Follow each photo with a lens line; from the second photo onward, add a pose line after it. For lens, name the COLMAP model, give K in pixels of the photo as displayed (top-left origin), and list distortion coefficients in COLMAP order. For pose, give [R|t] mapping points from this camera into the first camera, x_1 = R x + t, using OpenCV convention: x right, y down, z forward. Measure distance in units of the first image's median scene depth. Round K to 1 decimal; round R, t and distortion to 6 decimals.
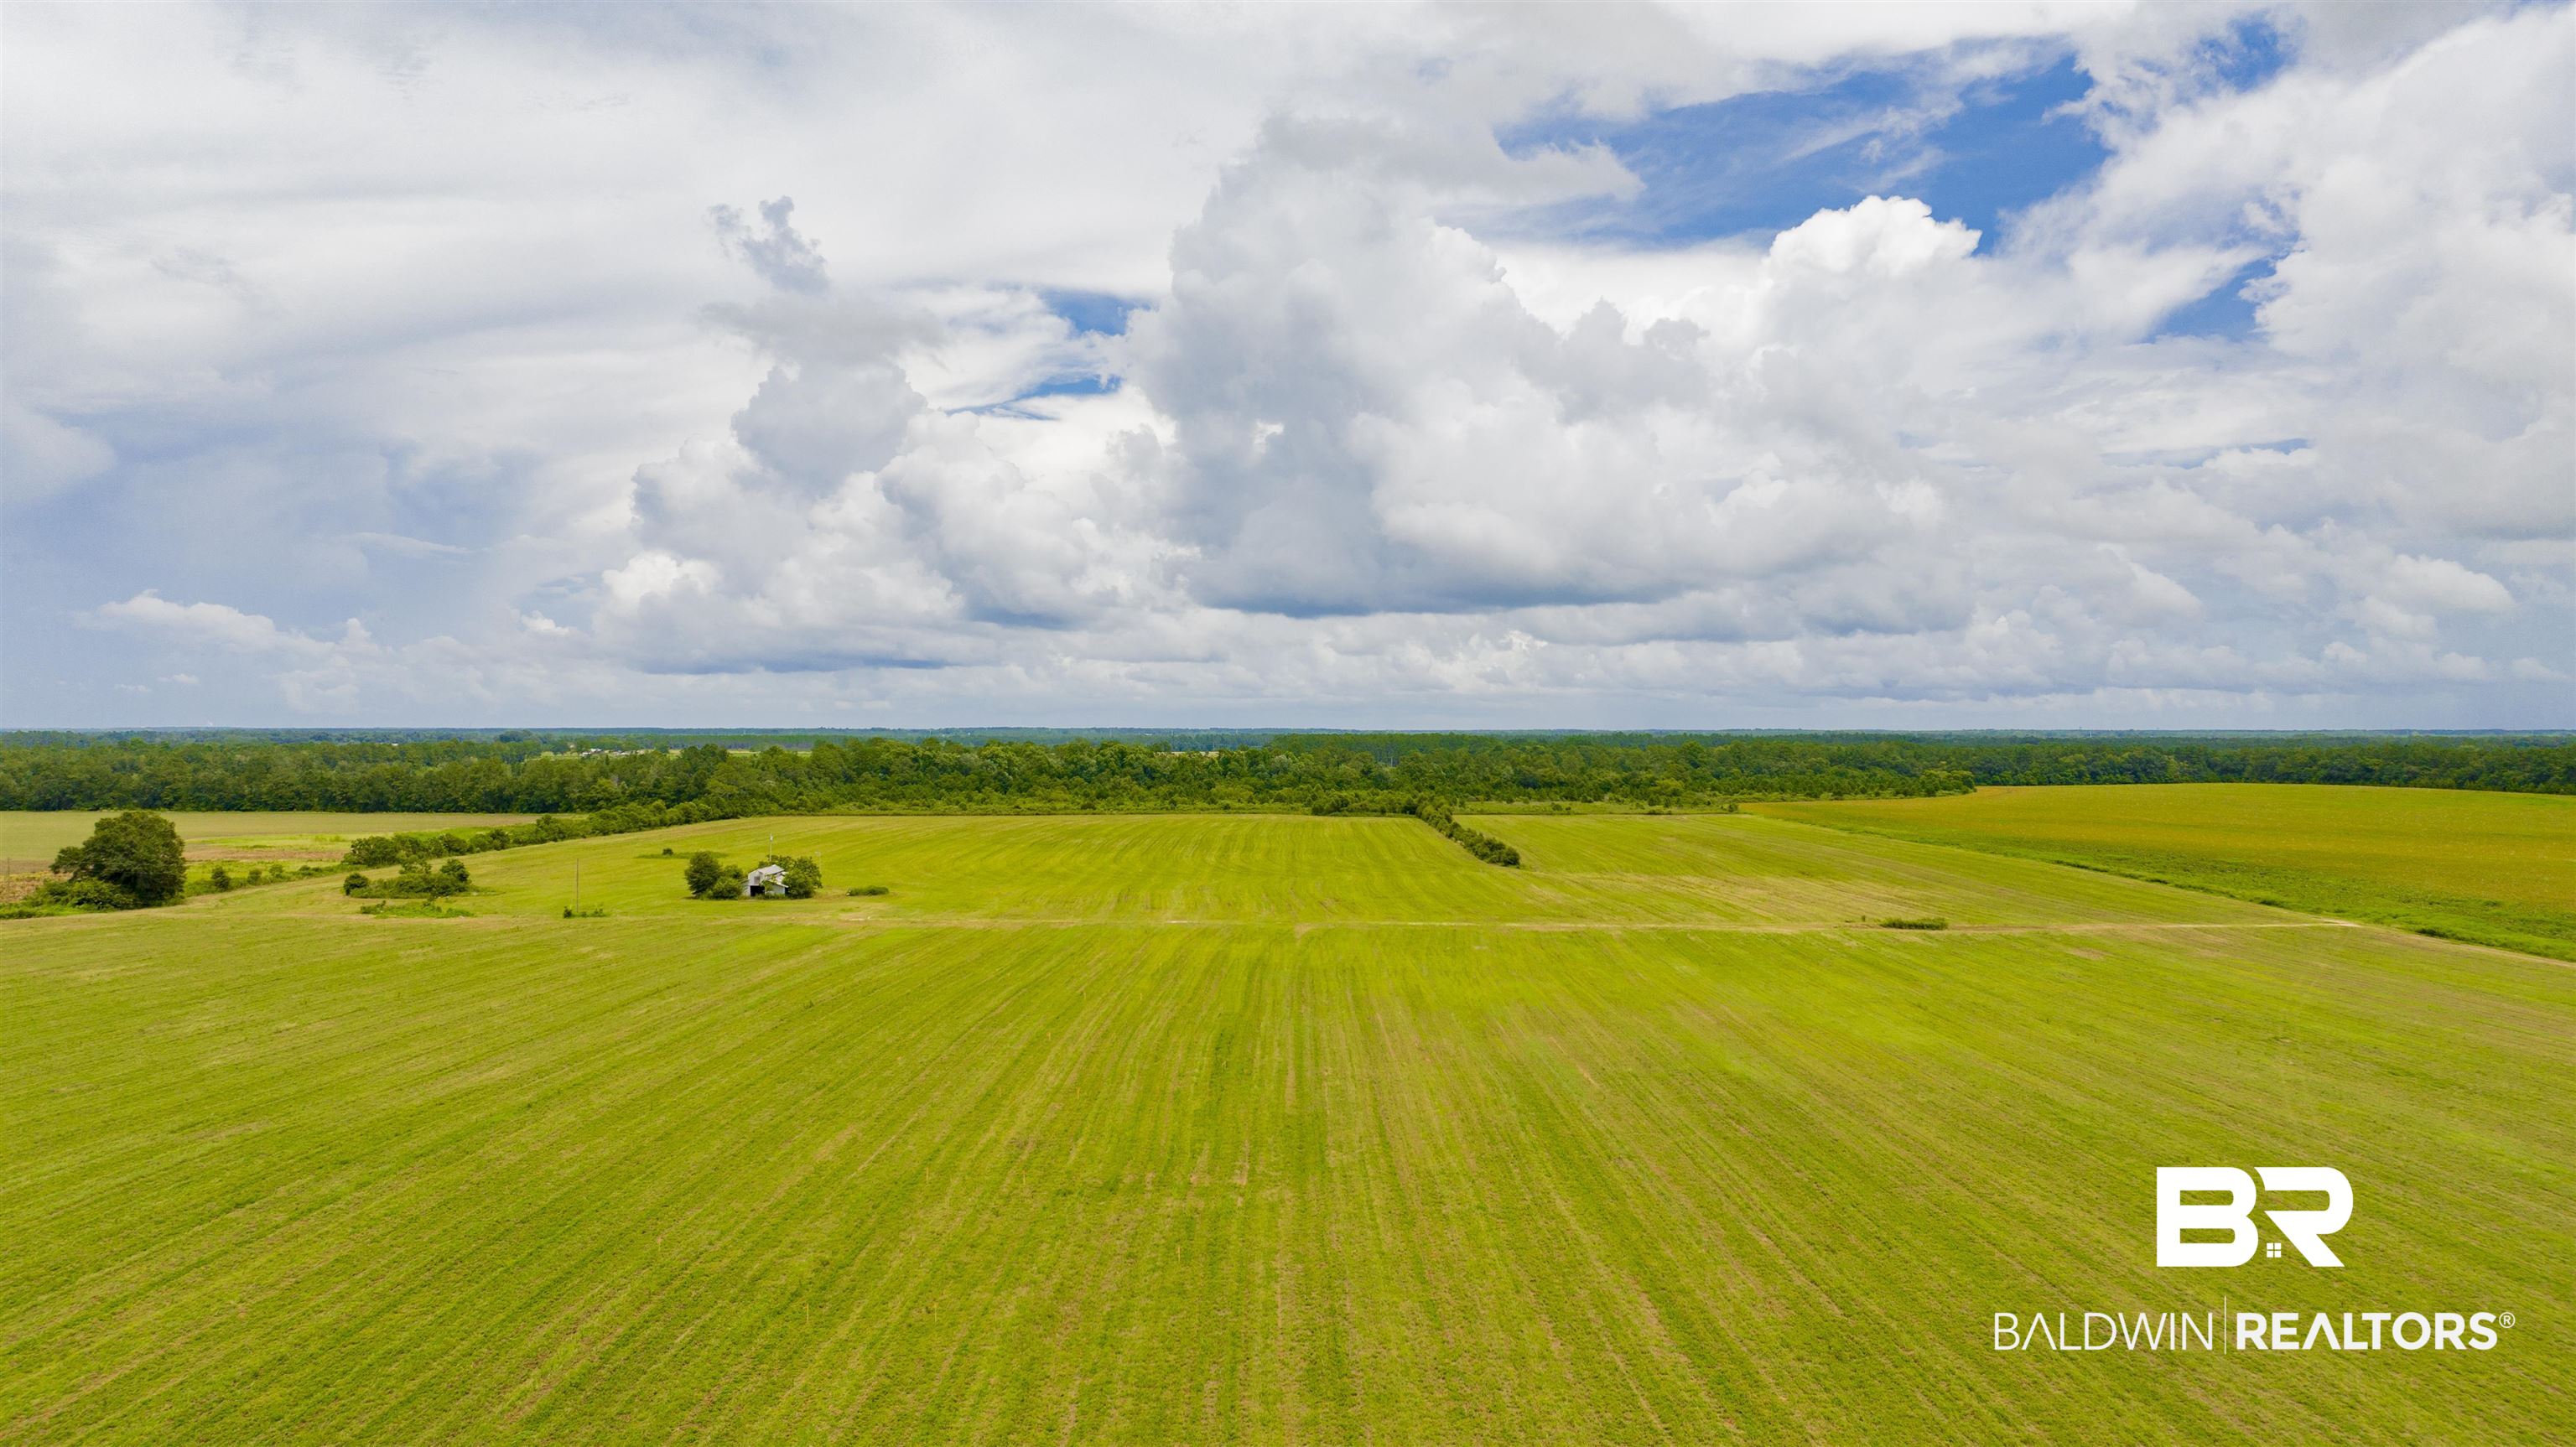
lens RADIAL K [[1797.7, 0, 1324.7], [0, 1797.7, 769.0], [0, 0, 1]] dist [-0.022934, 0.008224]
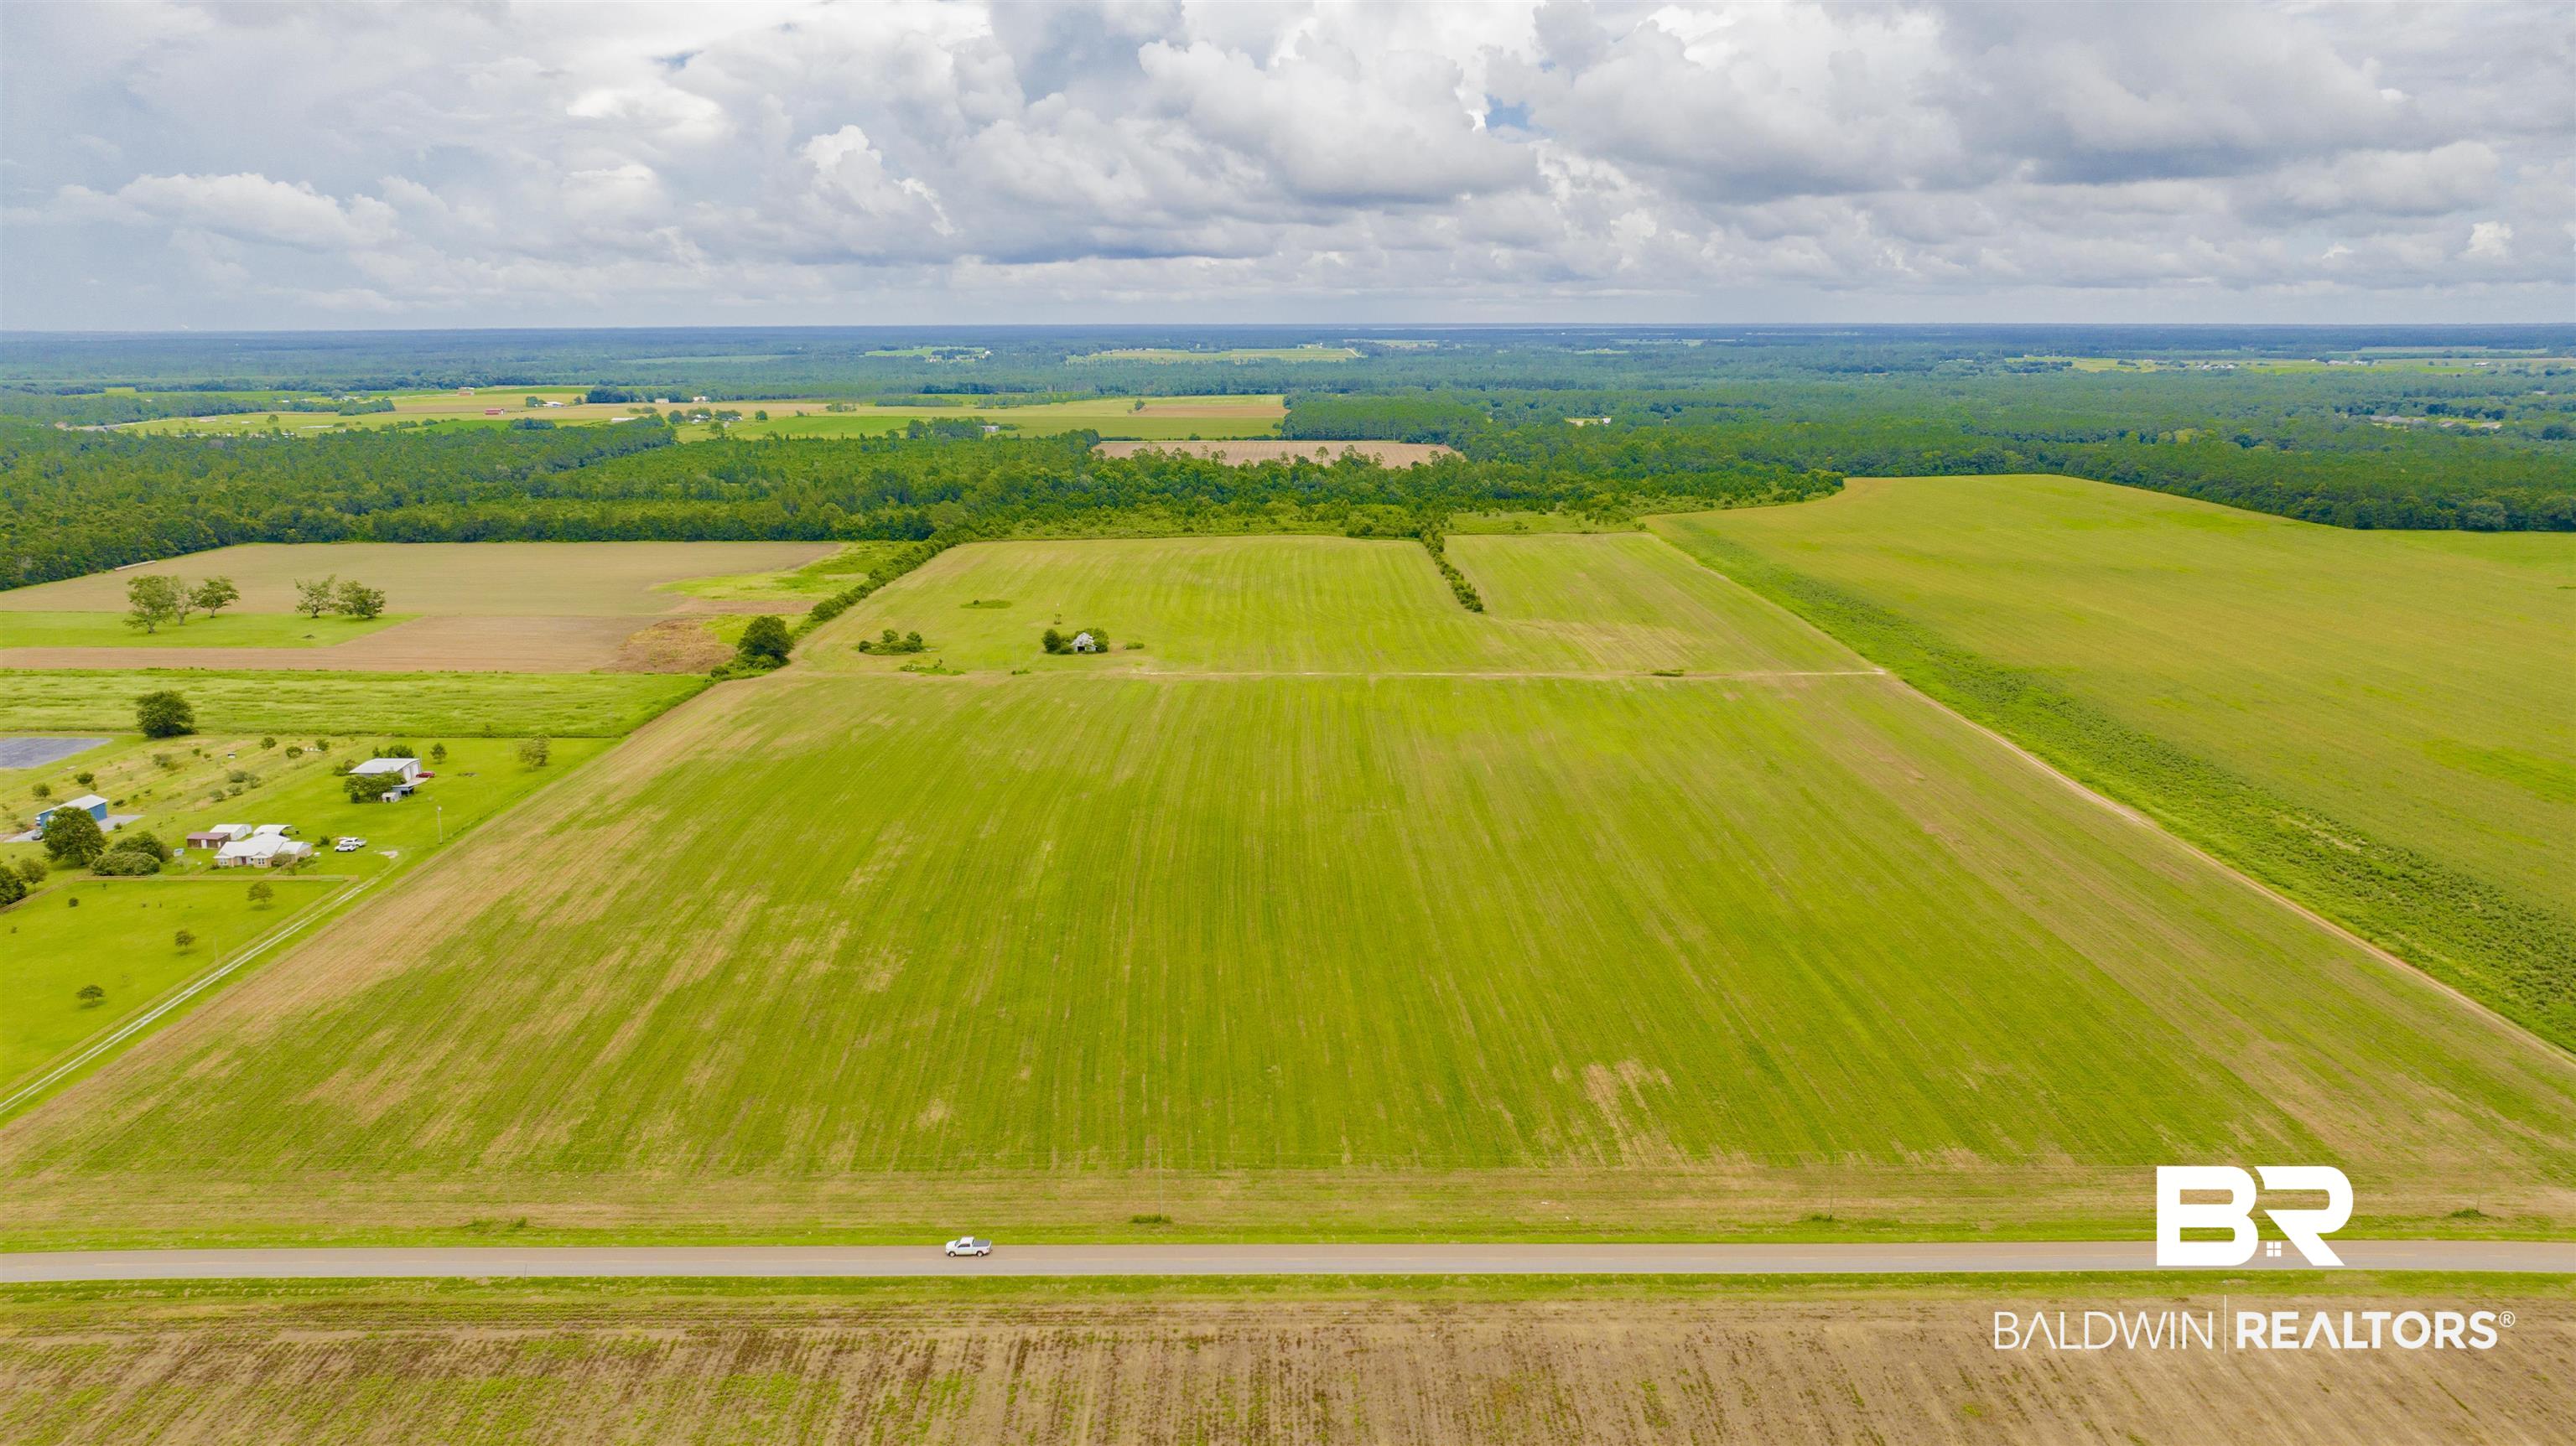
lens RADIAL K [[1797.6, 0, 1324.7], [0, 1797.6, 768.5], [0, 0, 1]] dist [-0.022934, 0.008224]
pose [[0.999967, -0.007092, 0.004055, -0.033813], [0.006006, 0.974675, 0.223546, -0.122563], [-0.005538, -0.223514, 0.974685, -0.468271]]
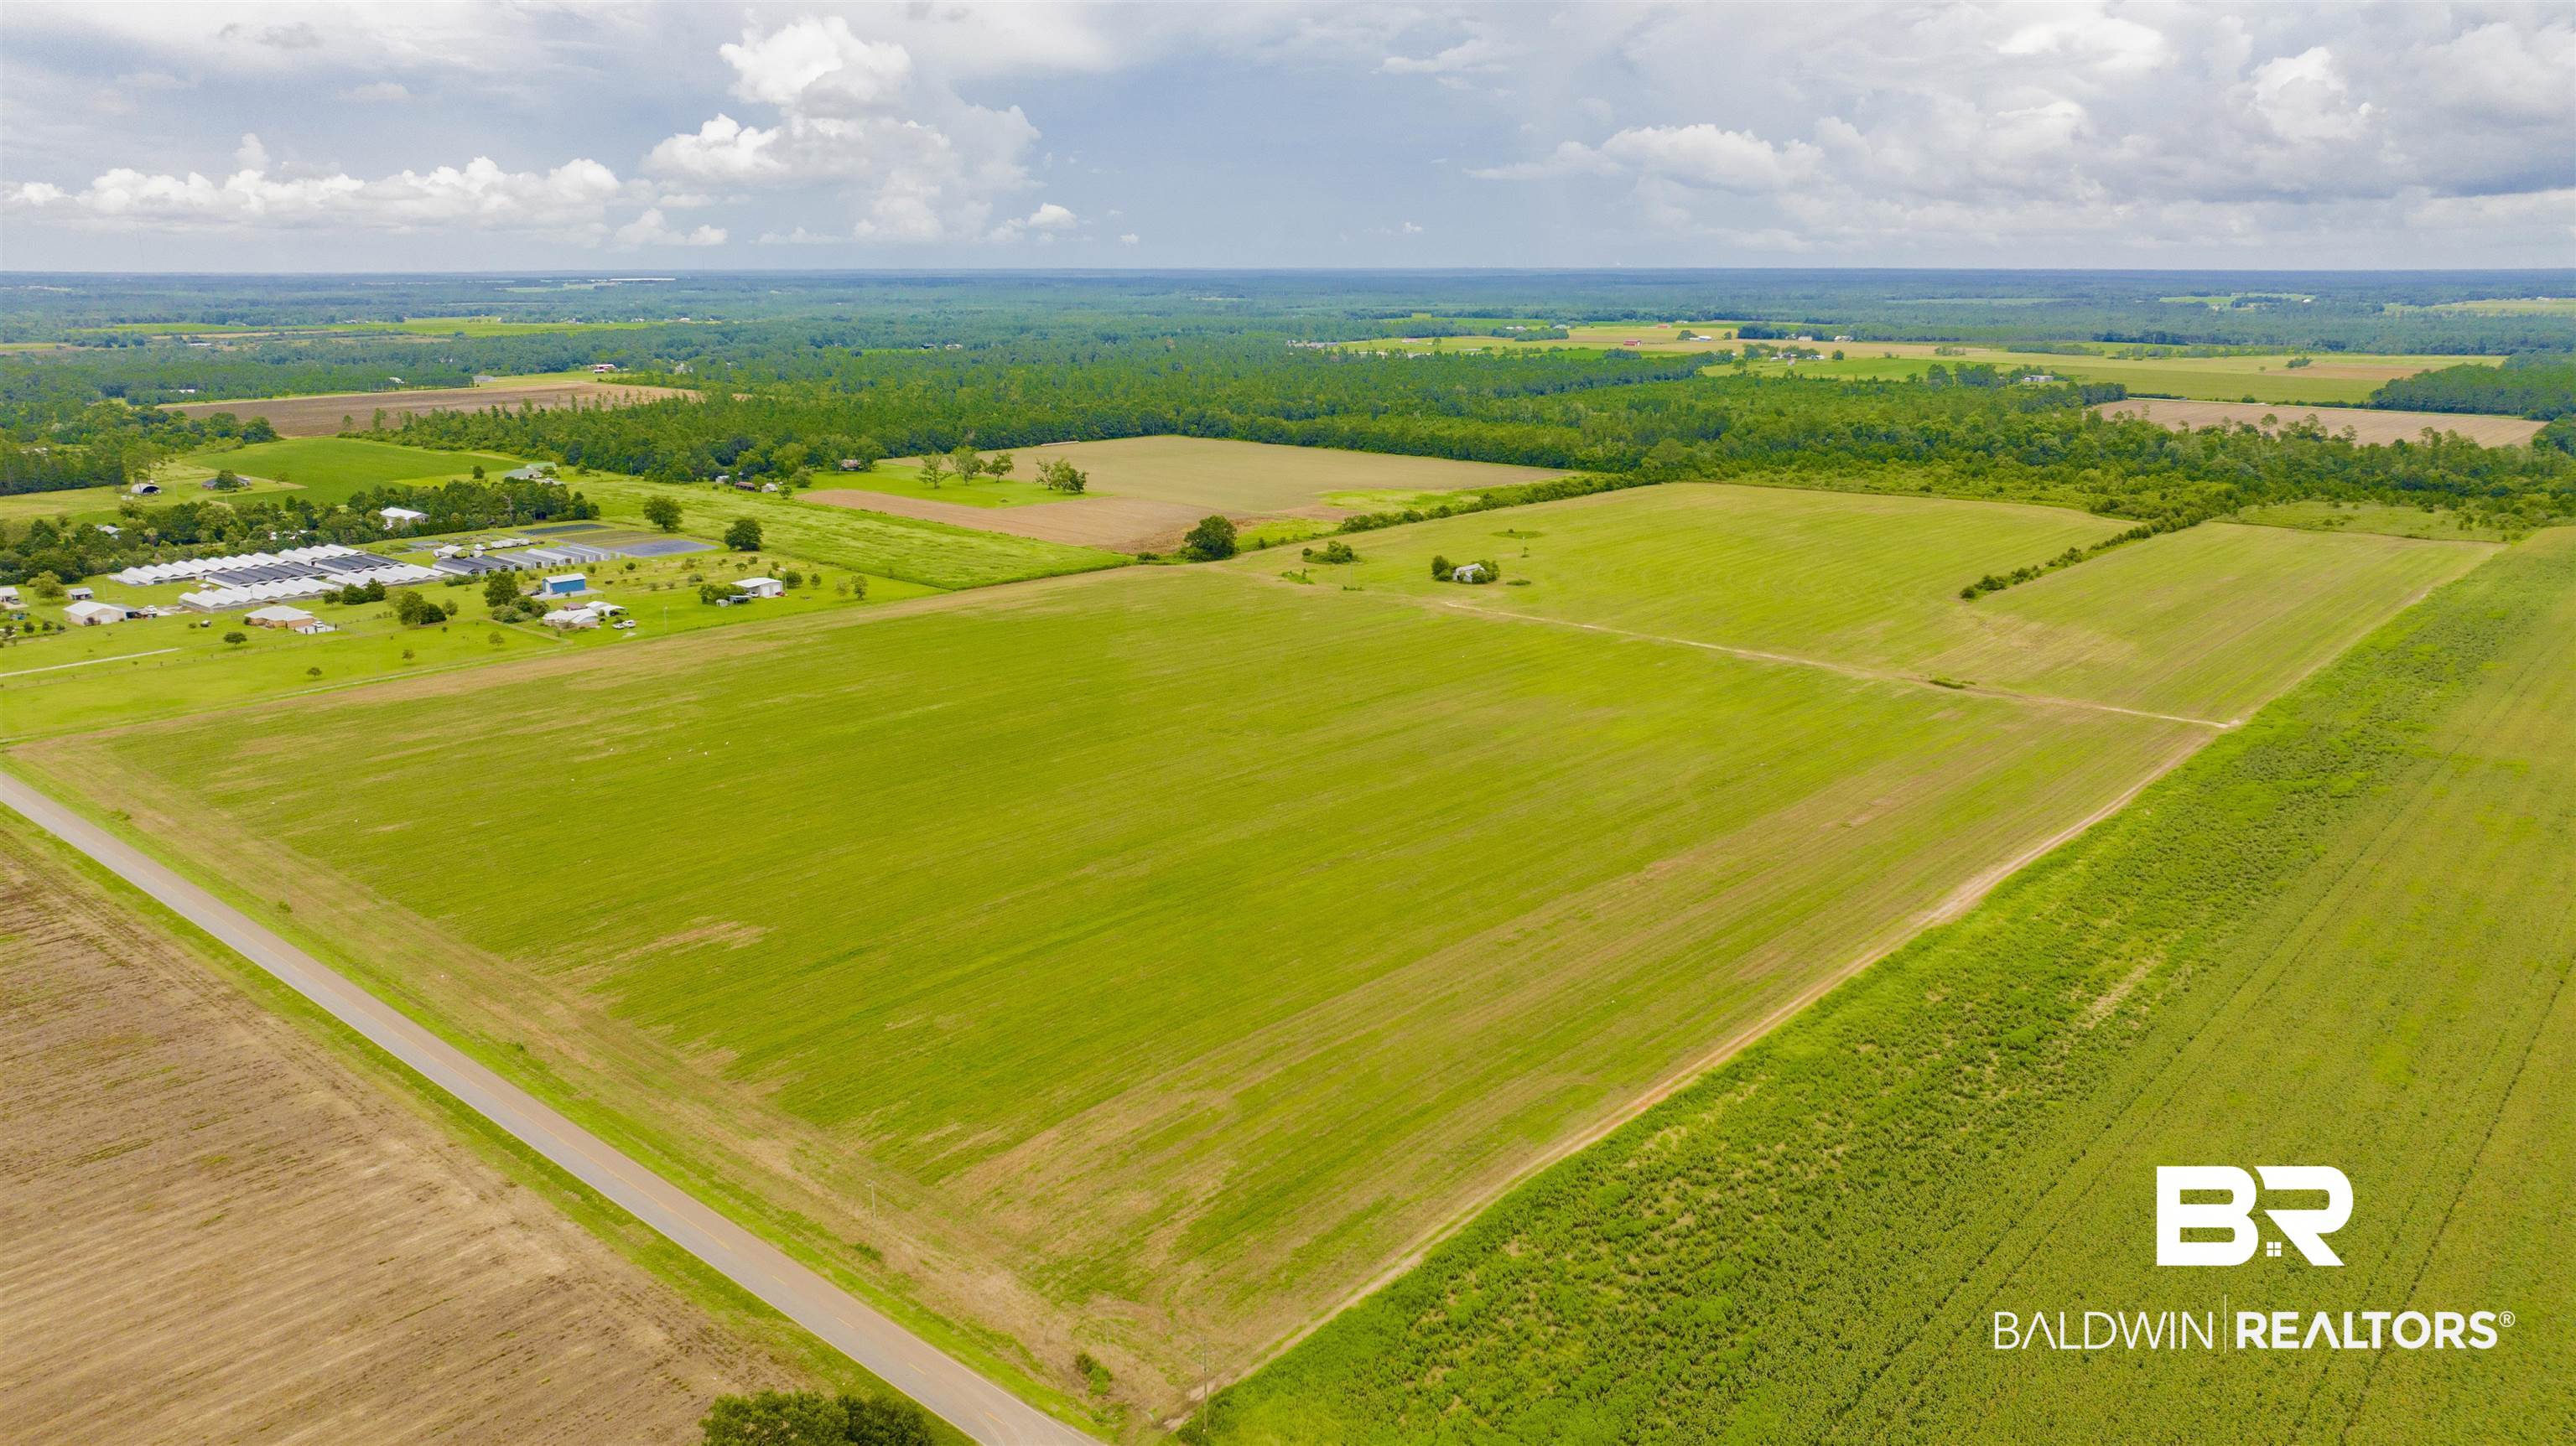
lens RADIAL K [[1881.3, 0, 1287.2], [0, 1881.3, 678.3], [0, 0, 1]] dist [-0.069028, 0.096869]
pose [[0.740871, 0.141200, -0.656637, 0.458510], [-0.009641, 0.979787, 0.199811, -0.118237], [0.671578, -0.141704, 0.727257, -0.312147]]
